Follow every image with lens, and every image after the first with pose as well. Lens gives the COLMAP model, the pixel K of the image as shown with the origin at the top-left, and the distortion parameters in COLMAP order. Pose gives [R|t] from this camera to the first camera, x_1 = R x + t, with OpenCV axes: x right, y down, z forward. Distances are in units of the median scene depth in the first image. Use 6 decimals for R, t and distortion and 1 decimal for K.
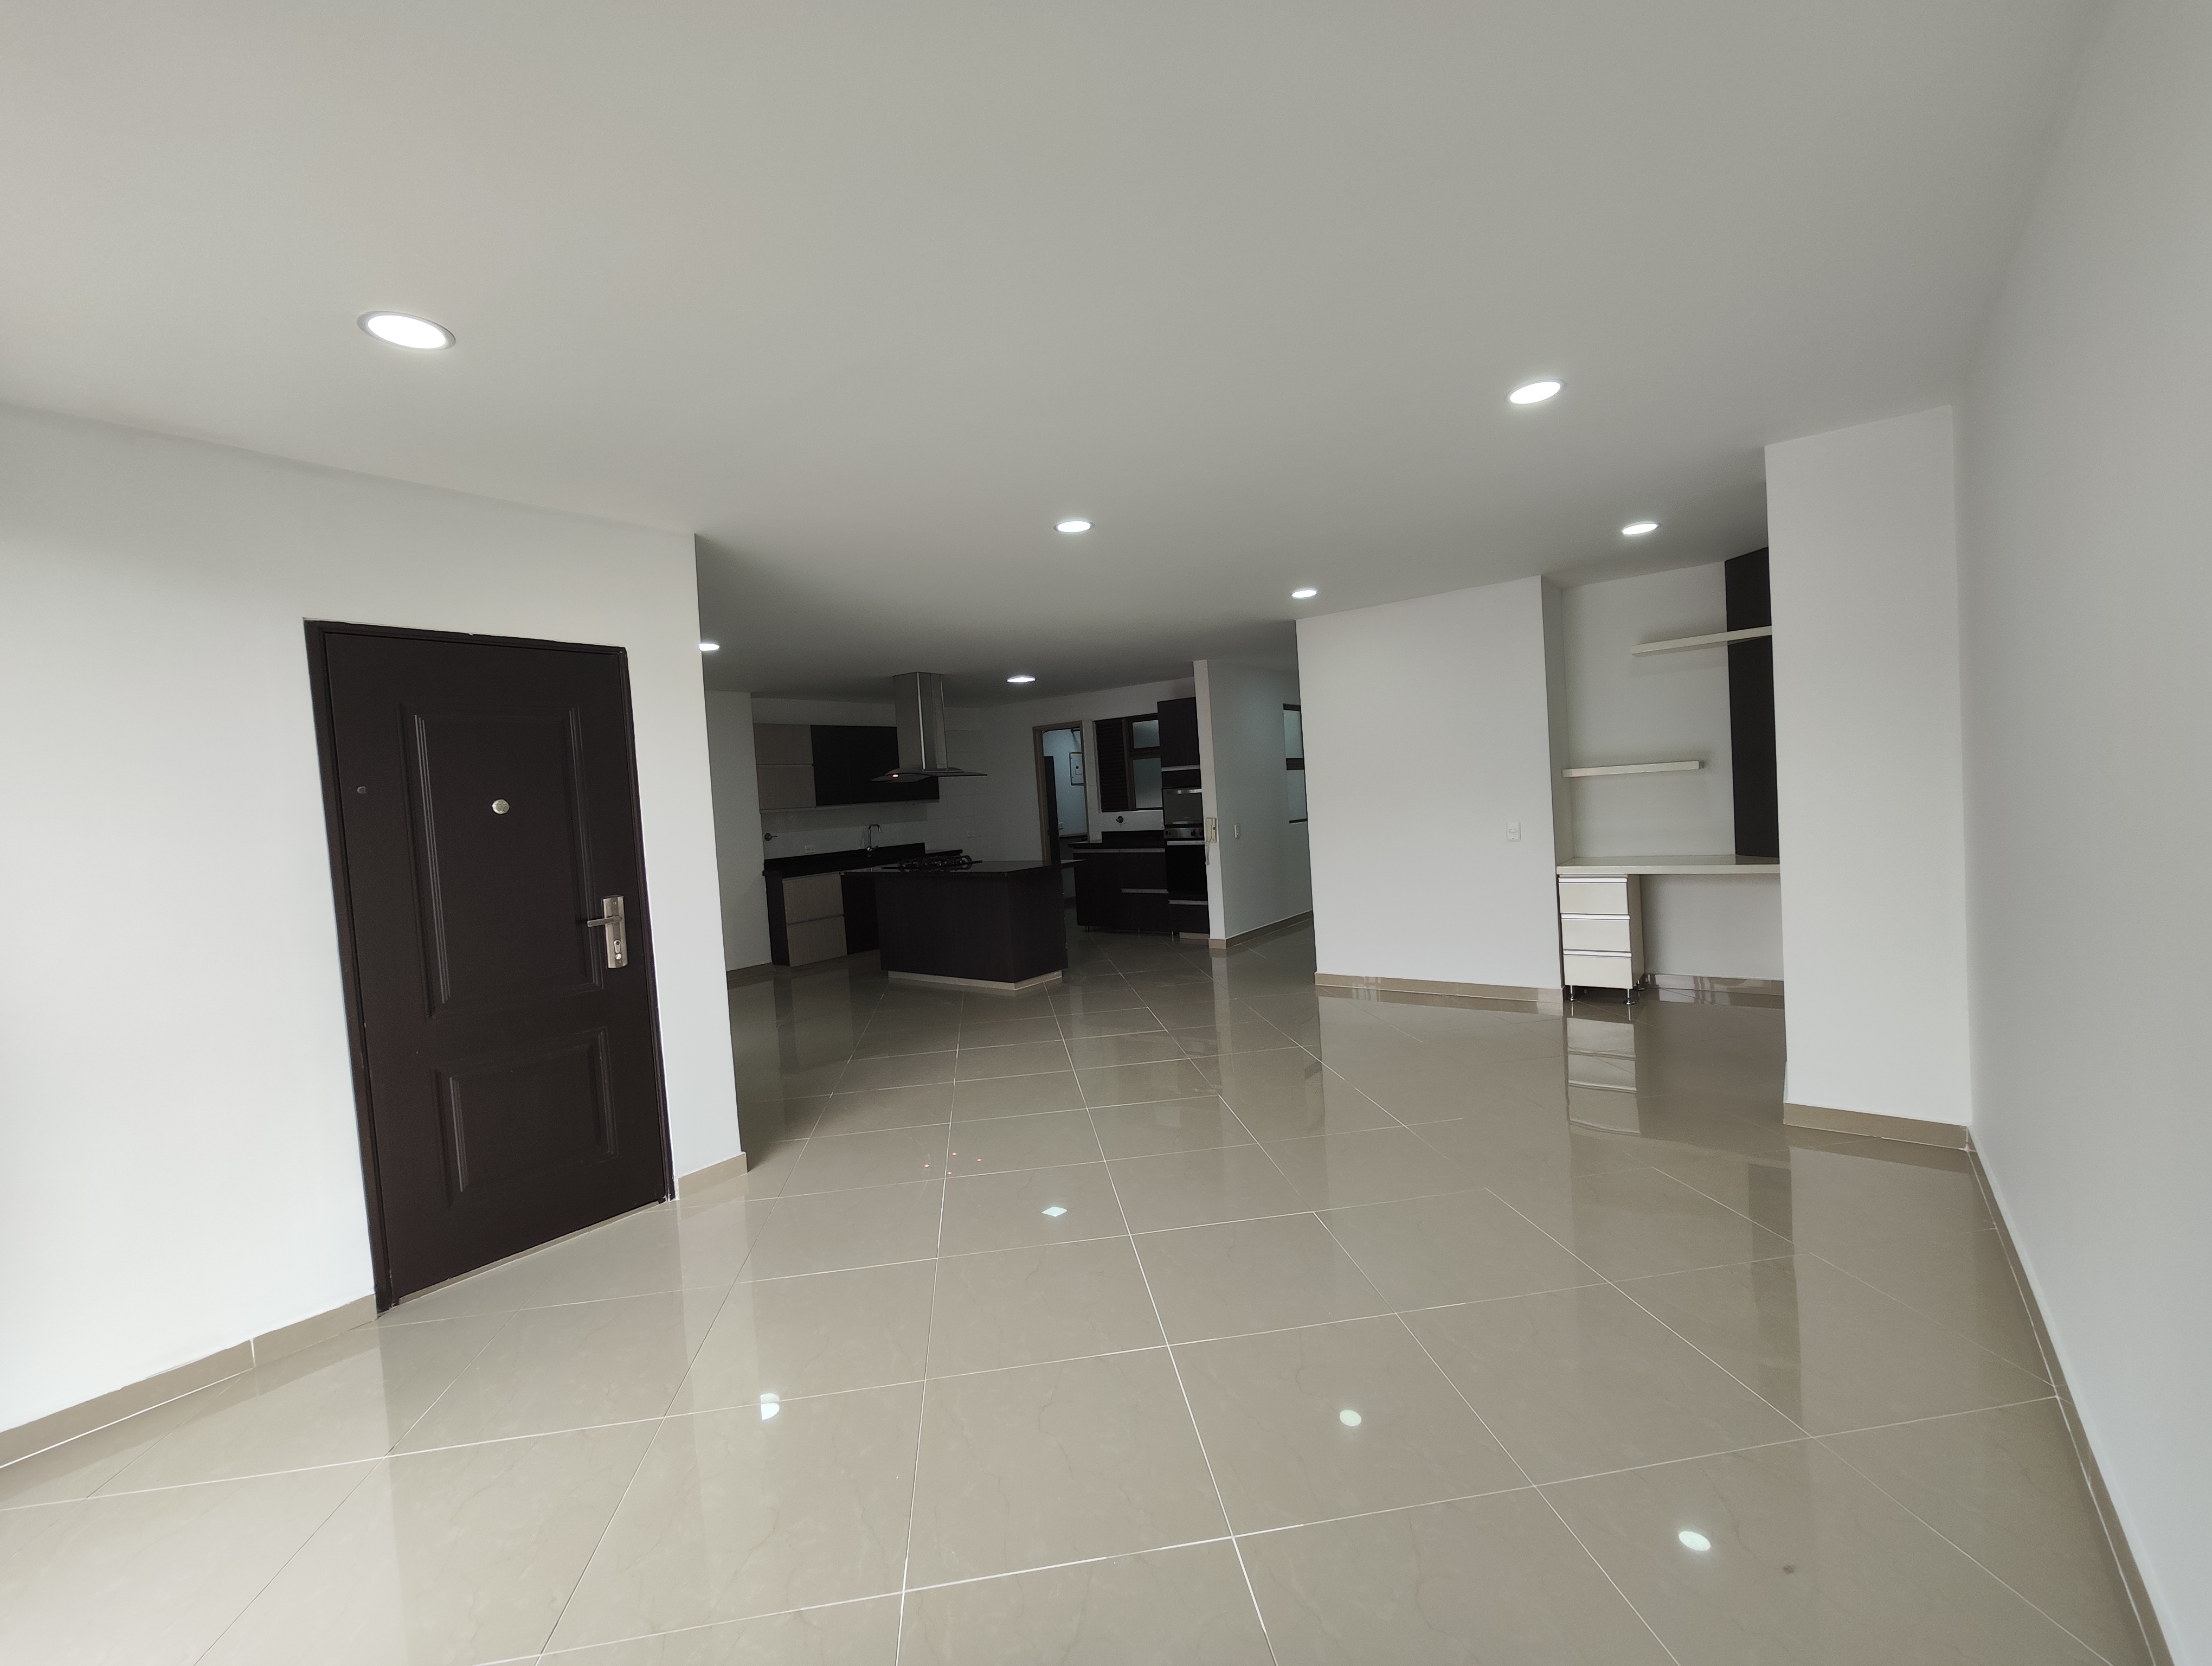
lens RADIAL K [[924.1, 0, 1095.8], [0, 924.1, 834.0], [0, 0, 1]] dist [0.001997, 0.000722]
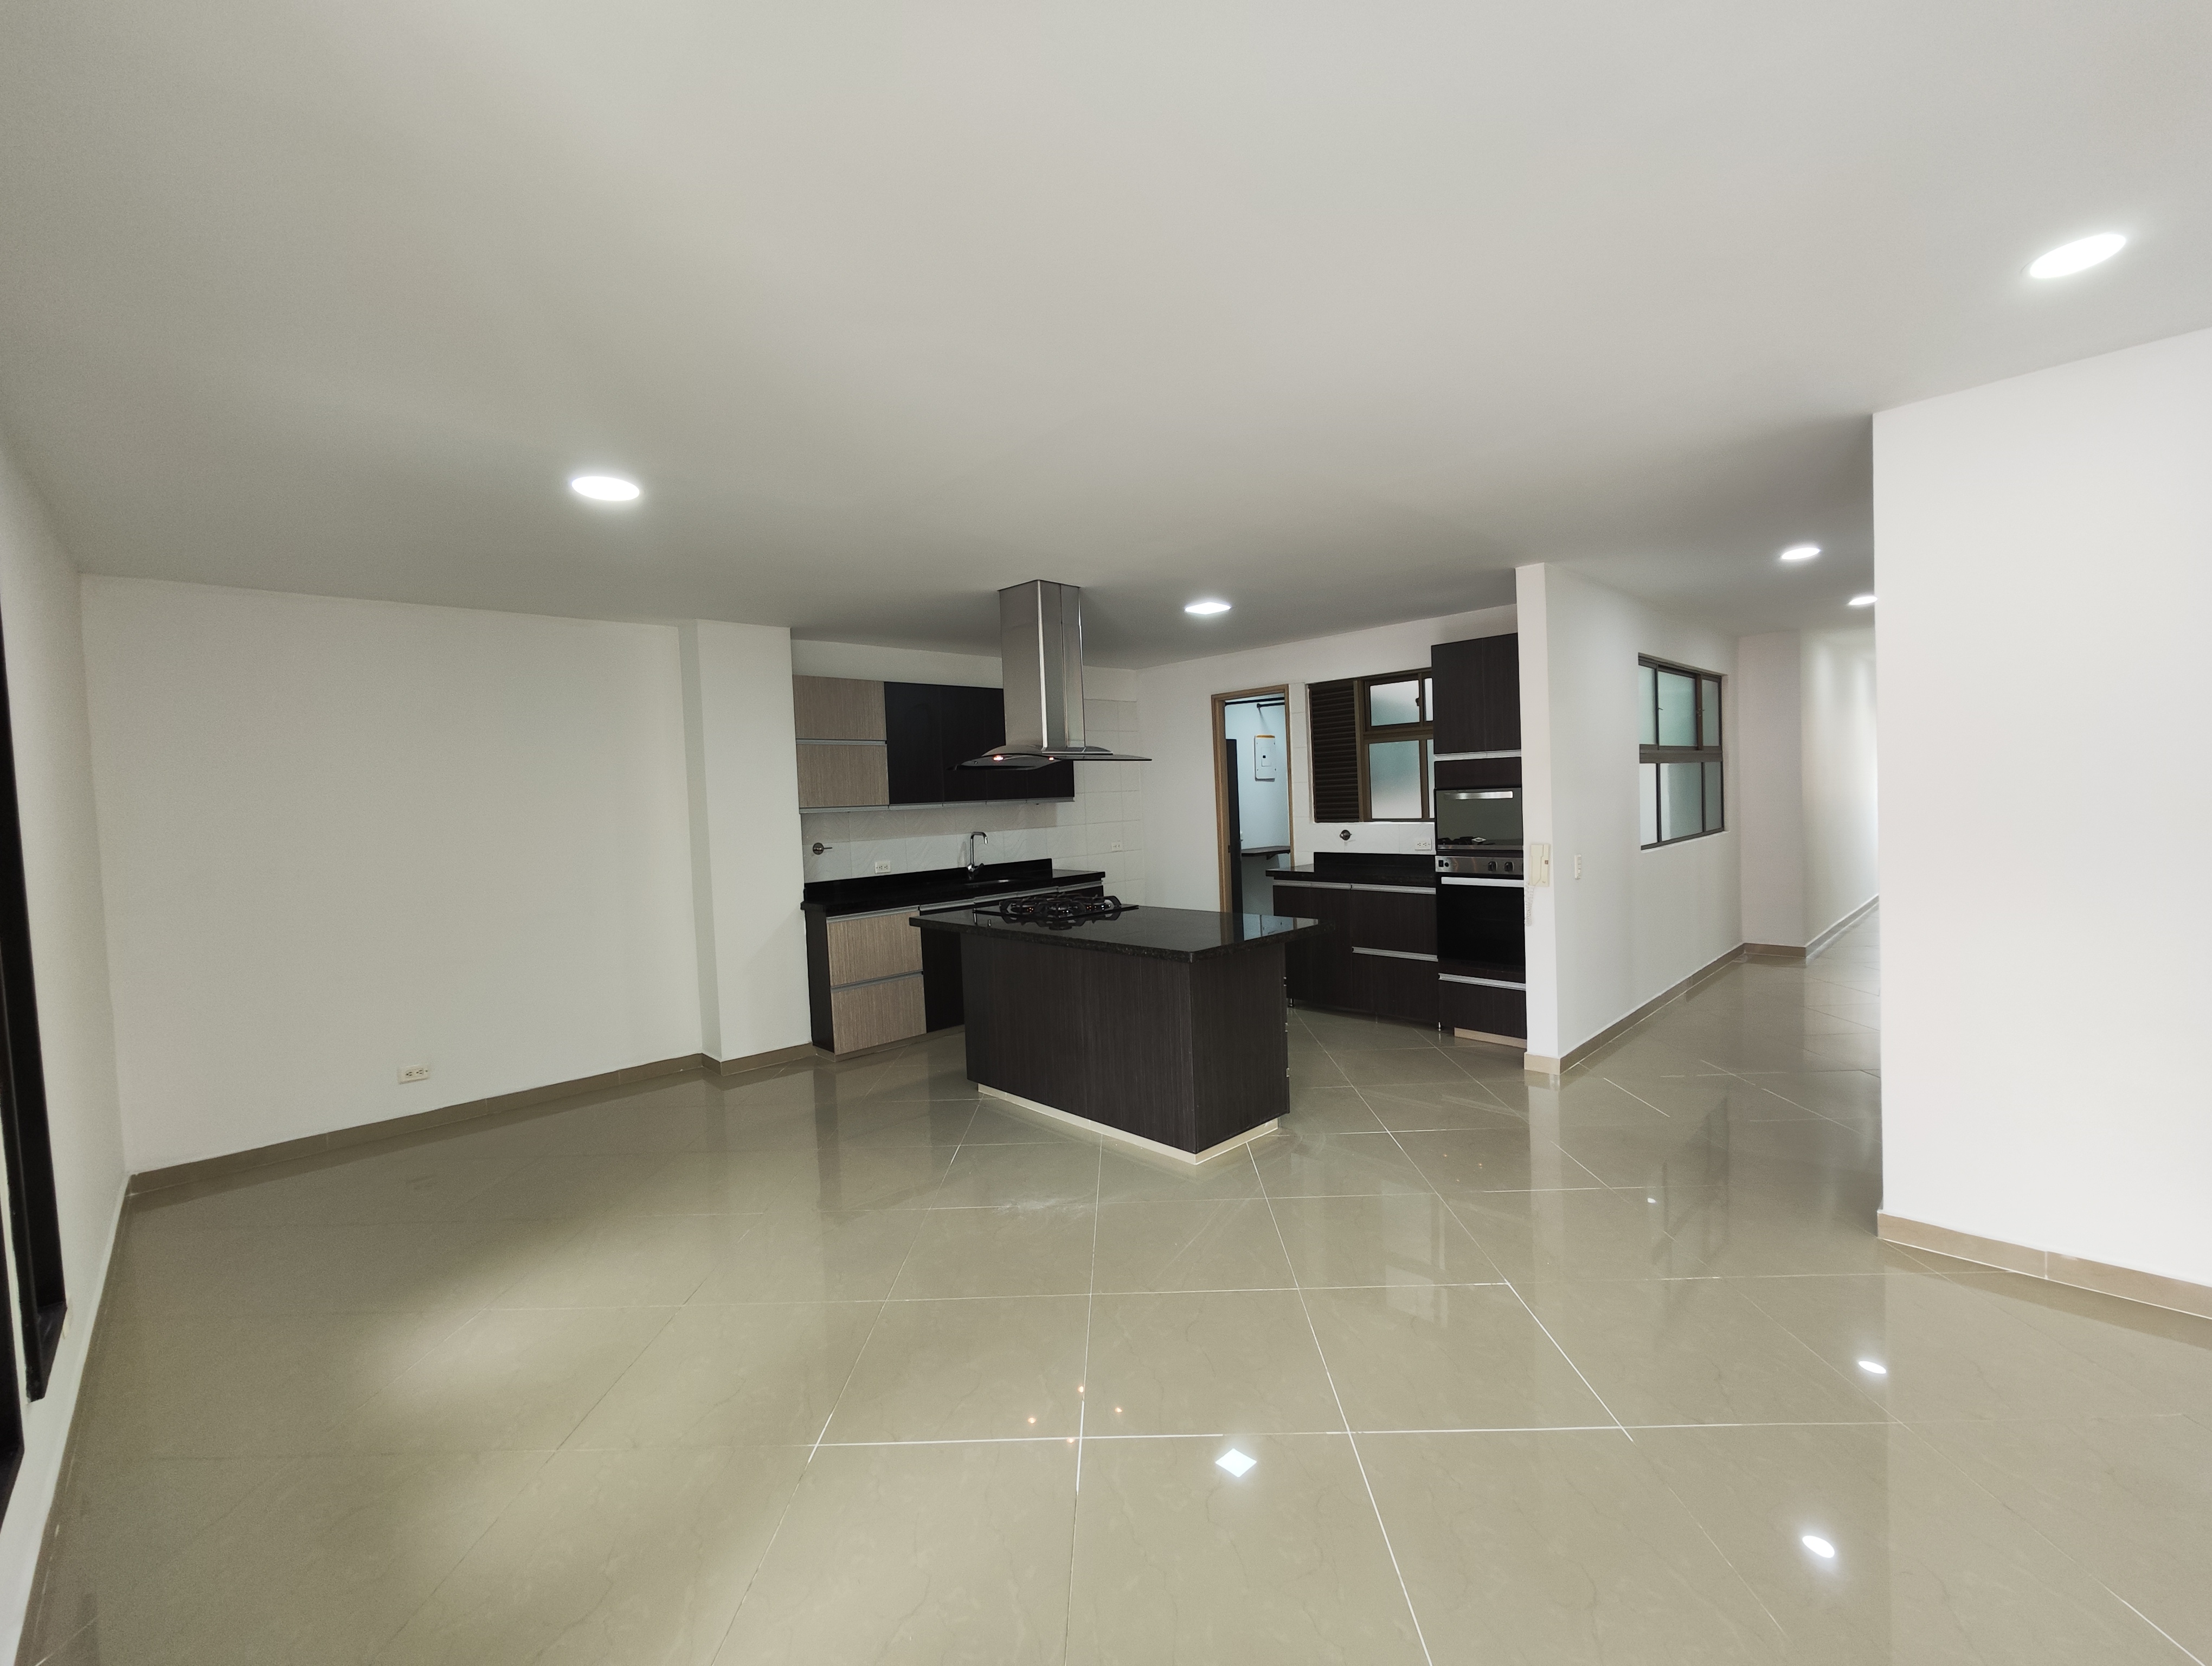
lens RADIAL K [[924.1, 0, 1105.0], [0, 924.1, 835.7], [0, 0, 1]] dist [0.001997, 0.000722]
pose [[0.989301, 0.029930, -0.142787, -0.061125], [-0.029031, 0.999543, 0.008380, -0.019935], [0.142973, -0.004145, 0.989718, 0.413695]]
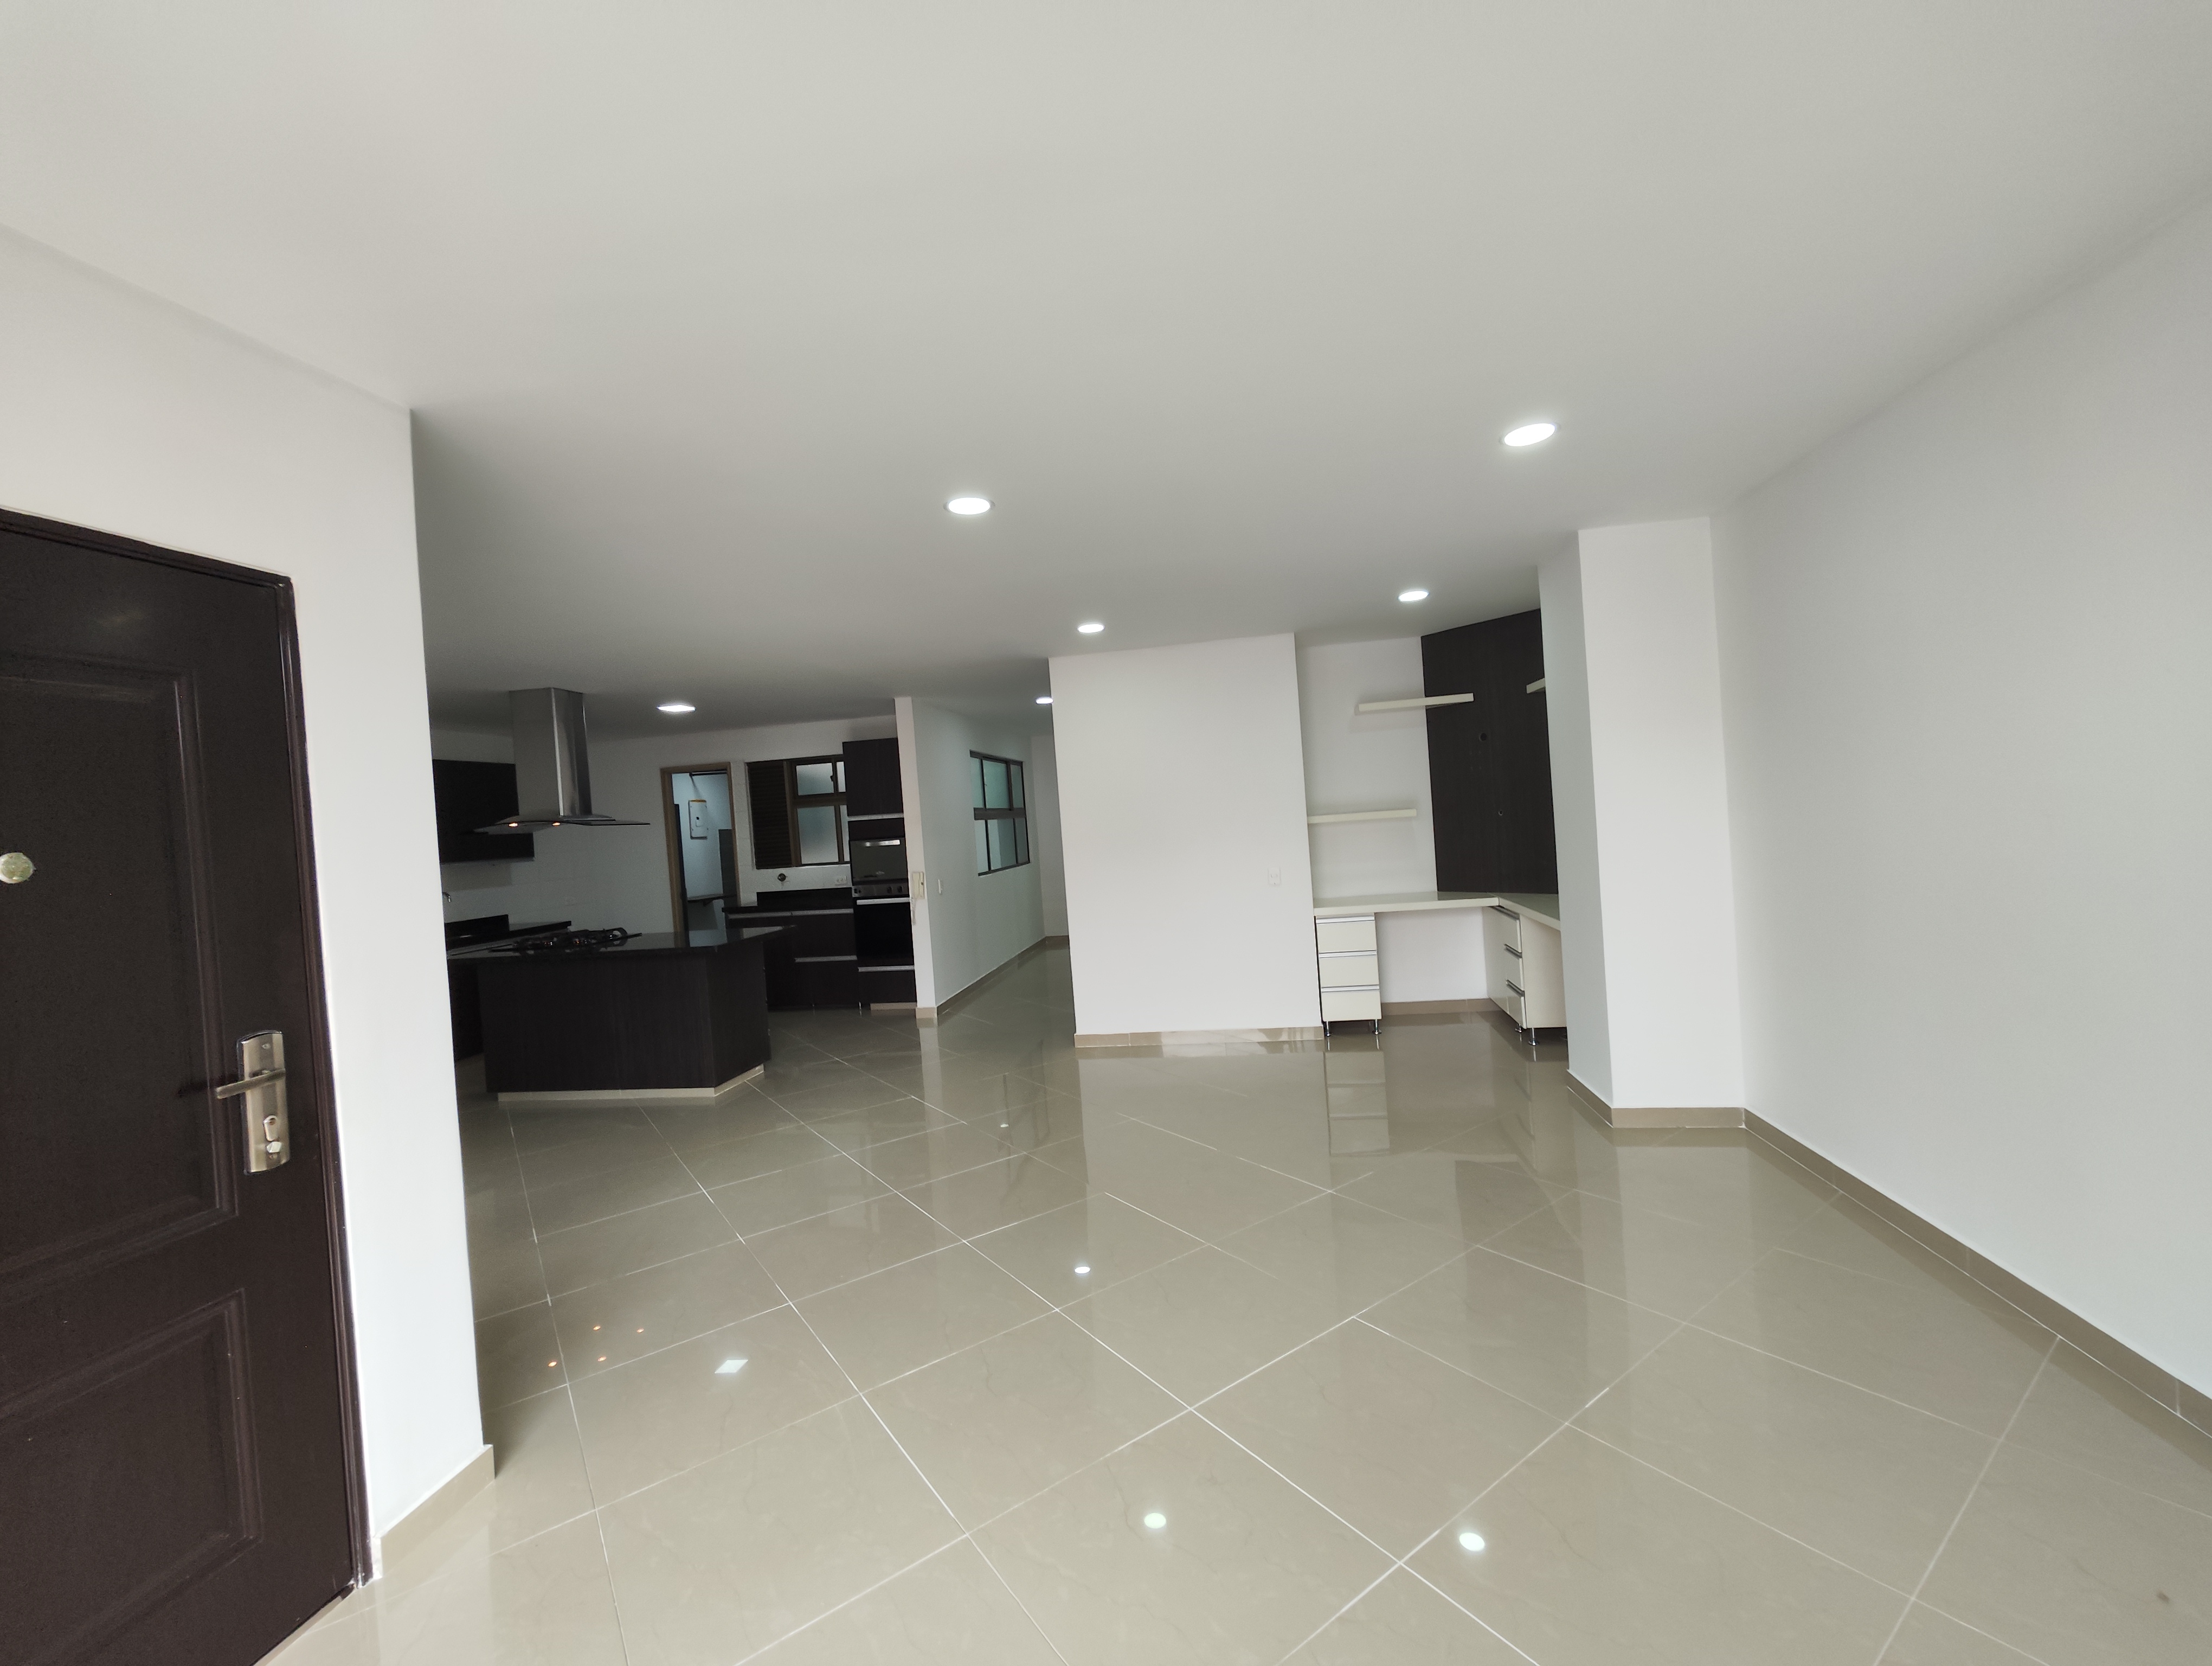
lens RADIAL K [[924.1, 0, 1096.9], [0, 924.1, 835.4], [0, 0, 1]] dist [0.001997, 0.000722]
pose [[0.884768, -0.004684, 0.466008, -0.145097], [0.032423, 0.998145, -0.051527, -0.001207], [-0.464902, 0.060699, 0.883279, 0.126888]]
